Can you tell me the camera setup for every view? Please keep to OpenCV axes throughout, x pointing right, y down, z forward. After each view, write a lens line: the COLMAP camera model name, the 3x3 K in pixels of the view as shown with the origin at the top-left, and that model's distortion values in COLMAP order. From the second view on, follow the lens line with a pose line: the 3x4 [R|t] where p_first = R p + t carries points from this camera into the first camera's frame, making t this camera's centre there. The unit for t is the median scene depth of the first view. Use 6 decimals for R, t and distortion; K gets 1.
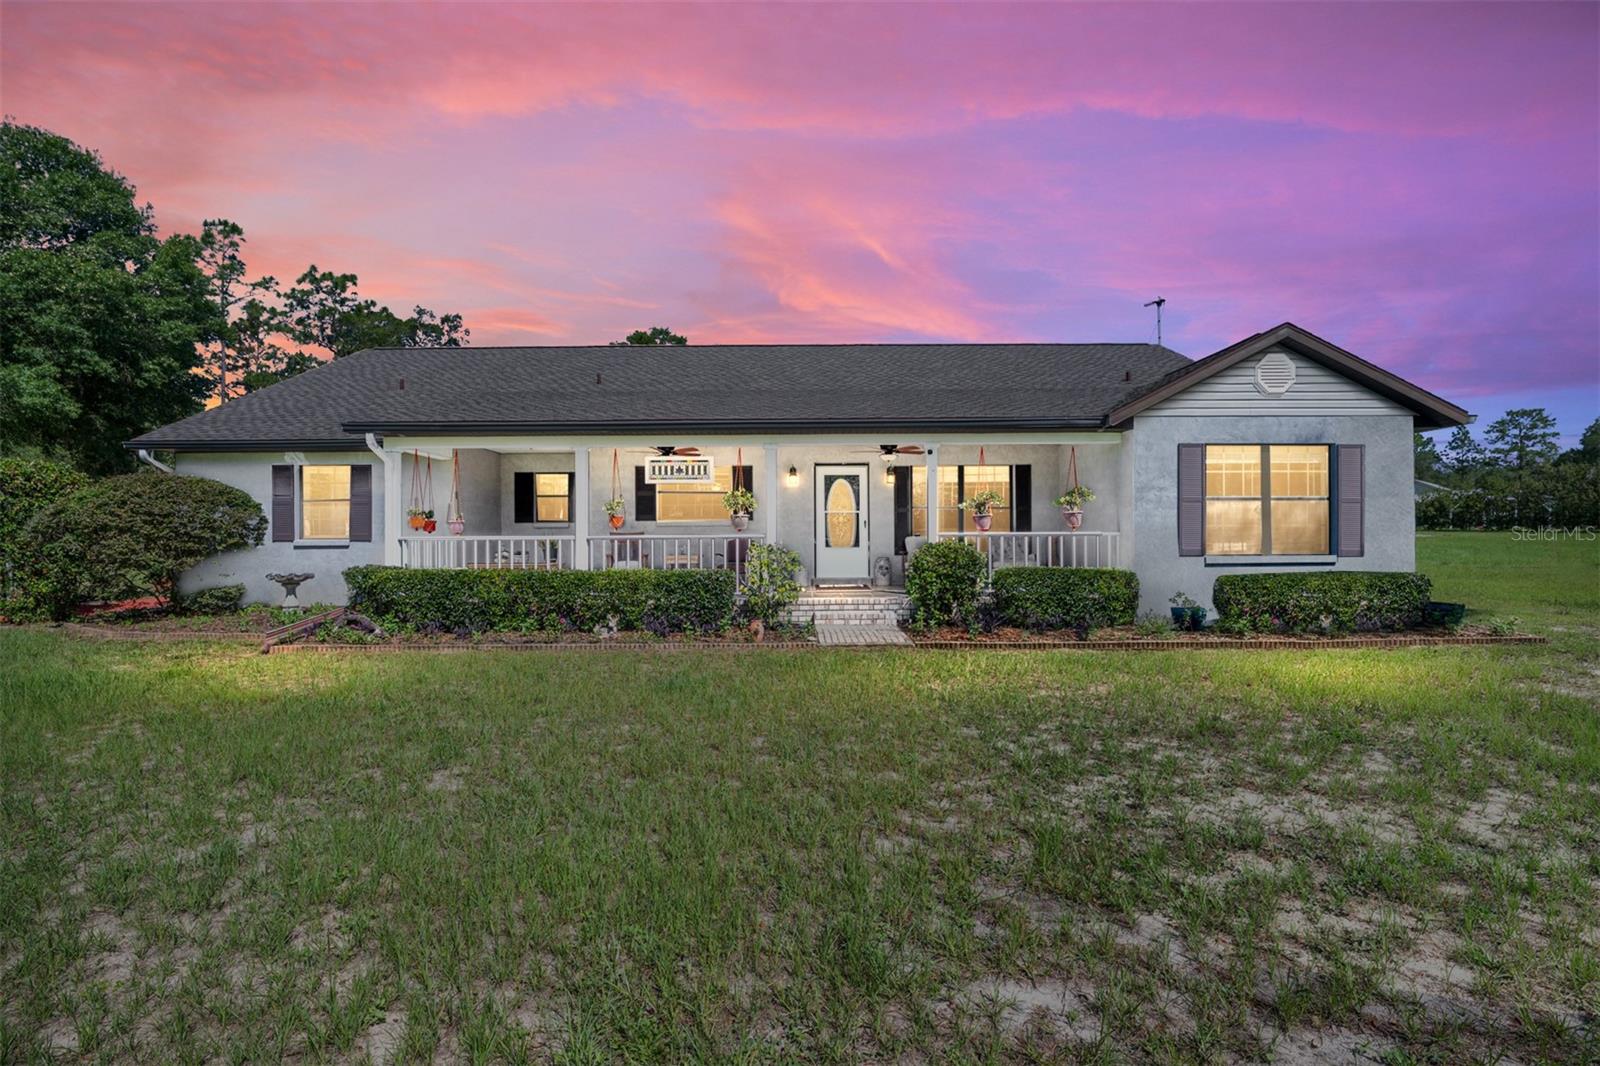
lens RADIAL K [[717.3, 0, 802.9], [0, 717.3, 531.0], [0, 0, 1]] dist [-0.004485, 0.000592]
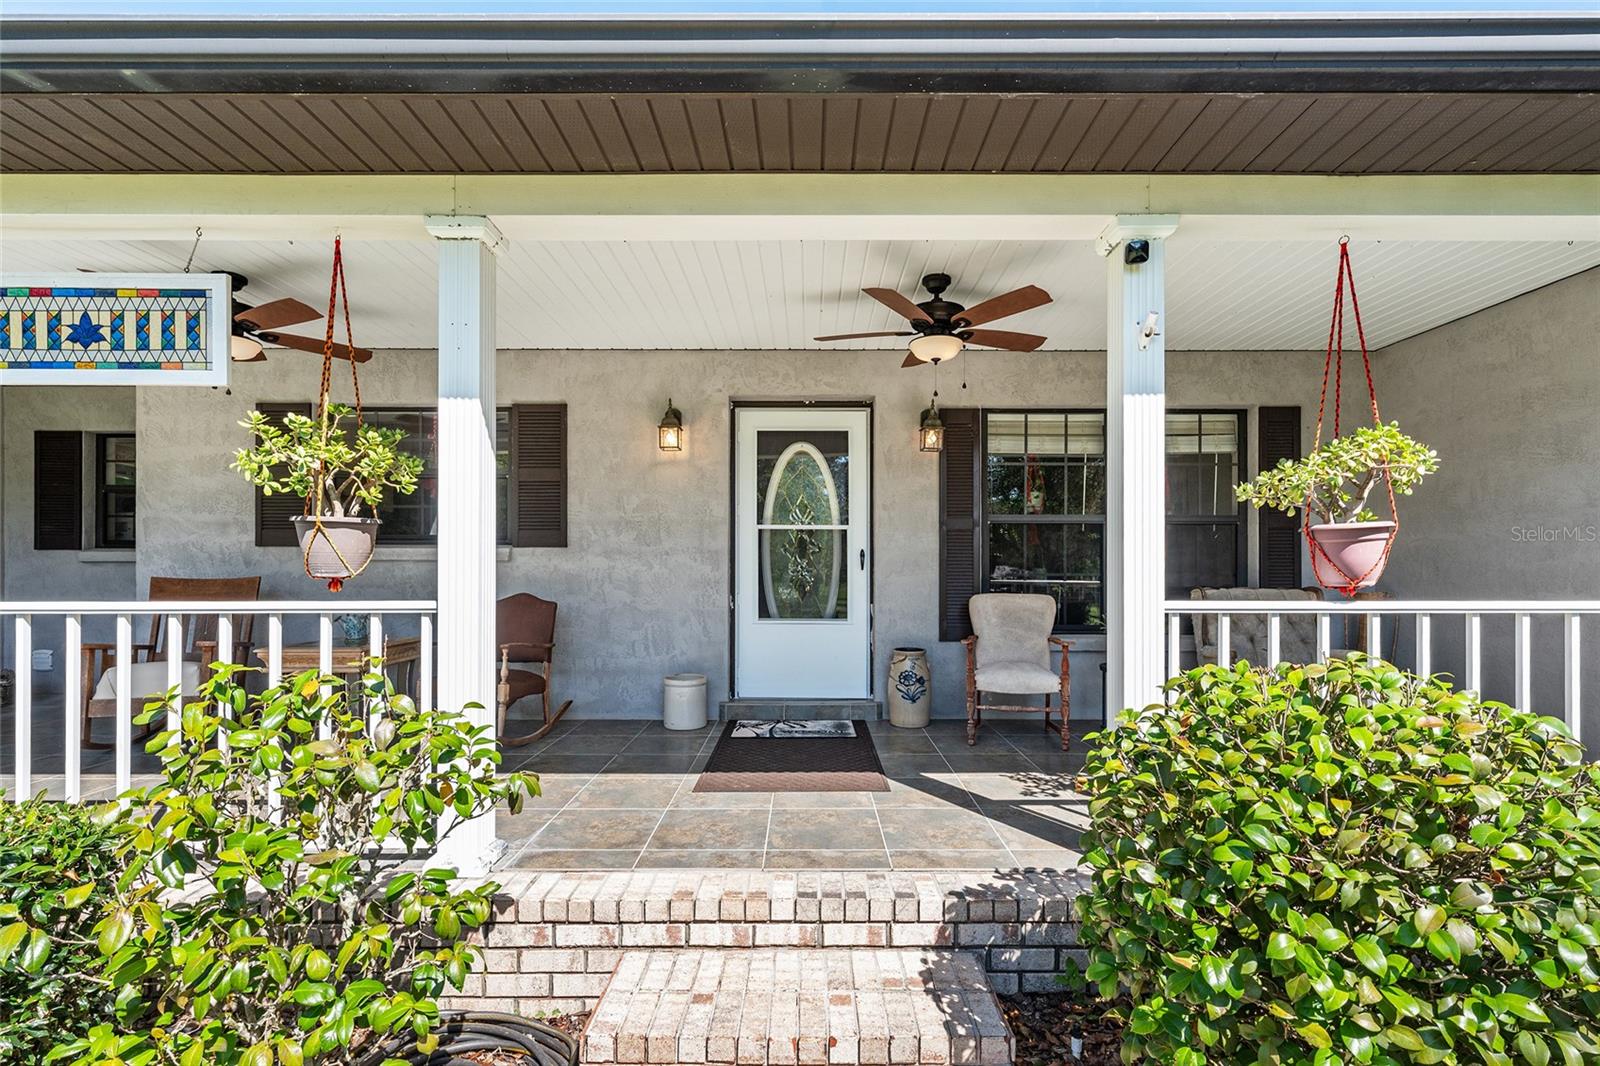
lens RADIAL K [[717.3, 0, 814.7], [0, 717.3, 570.0], [0, 0, 1]] dist [-0.004485, 0.000592]
pose [[0.999942, 0.007097, 0.008161, 0.035573], [-0.007156, 0.999948, 0.007207, -0.003977], [-0.008109, -0.007265, 0.999941, 0.377386]]
